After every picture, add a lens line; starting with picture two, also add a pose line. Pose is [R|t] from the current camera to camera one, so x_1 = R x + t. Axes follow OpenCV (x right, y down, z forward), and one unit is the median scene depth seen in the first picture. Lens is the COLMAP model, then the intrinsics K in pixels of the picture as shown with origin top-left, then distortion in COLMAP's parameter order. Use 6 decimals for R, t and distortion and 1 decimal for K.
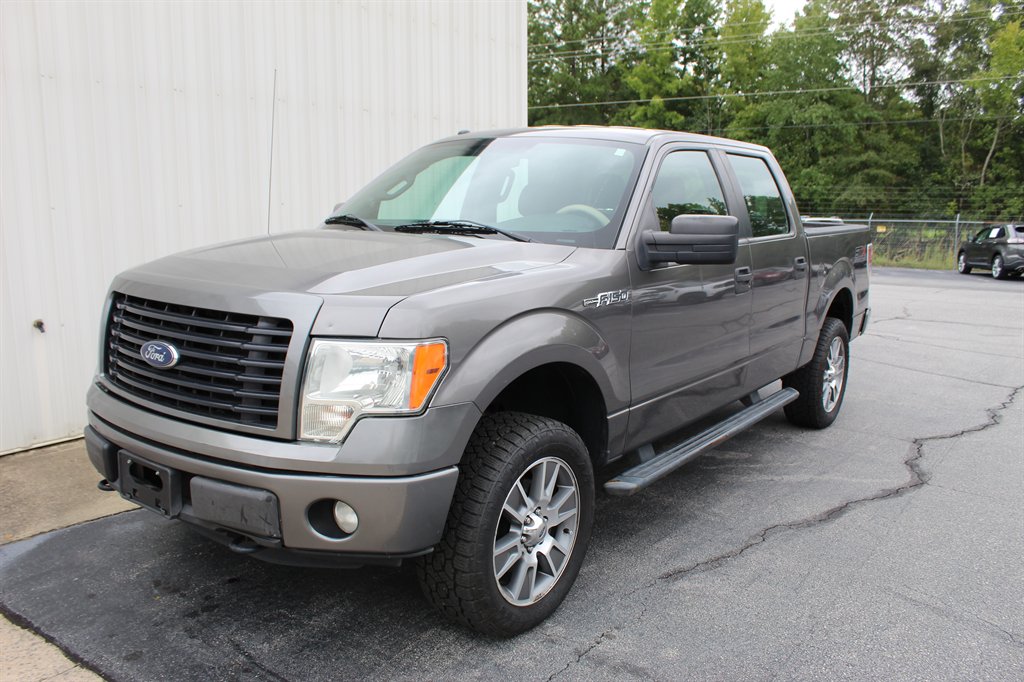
lens RADIAL K [[842.0, 0, 507.9], [0, 842.0, 335.9], [0, 0, 1]] dist [-0.150428, 0.125641]
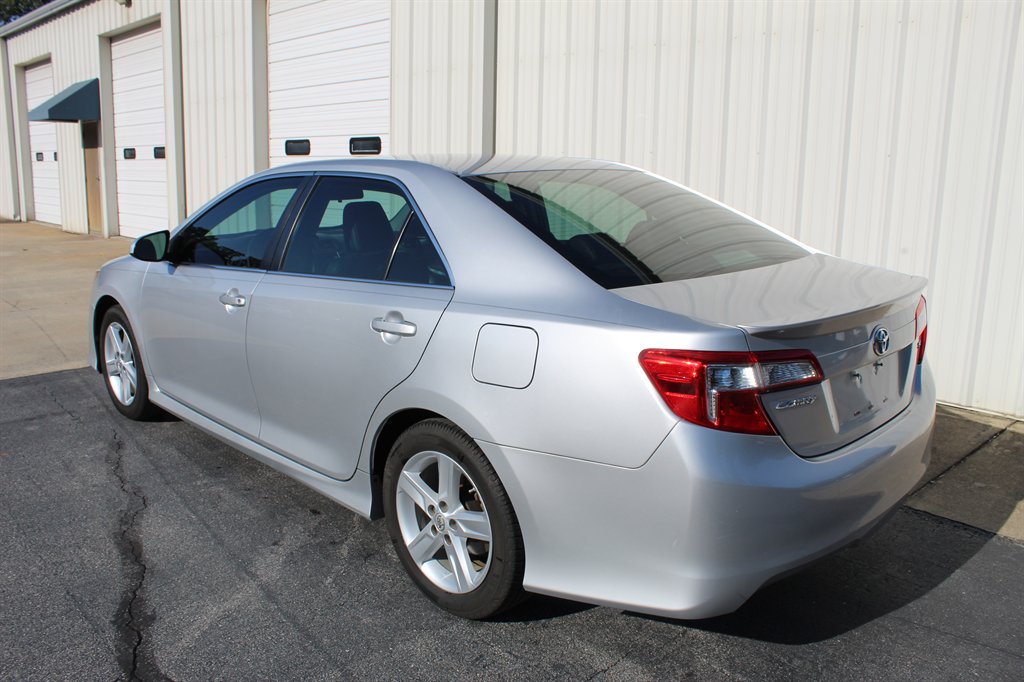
lens RADIAL K [[842.0, 0, 502.9], [0, 842.0, 355.7], [0, 0, 1]] dist [-0.150428, 0.125641]
pose [[-0.183782, 0.215922, -0.958959, 1.070397], [-0.169343, 0.954034, 0.247268, -0.202415], [0.968270, 0.207837, -0.138769, 1.478559]]
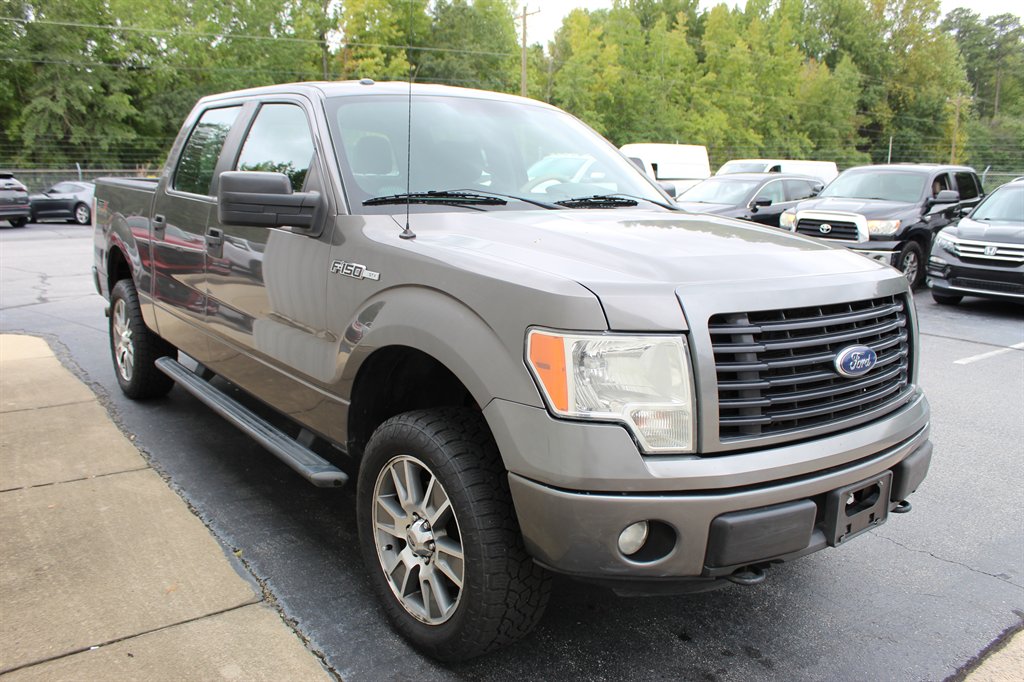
lens RADIAL K [[842.0, 0, 510.5], [0, 842.0, 340.4], [0, 0, 1]] dist [-0.150428, 0.125641]
pose [[0.262756, -0.203354, 0.943189, -0.929457], [0.131770, 0.975942, 0.173707, -0.138740], [-0.955822, 0.078642, 0.283231, 0.760497]]
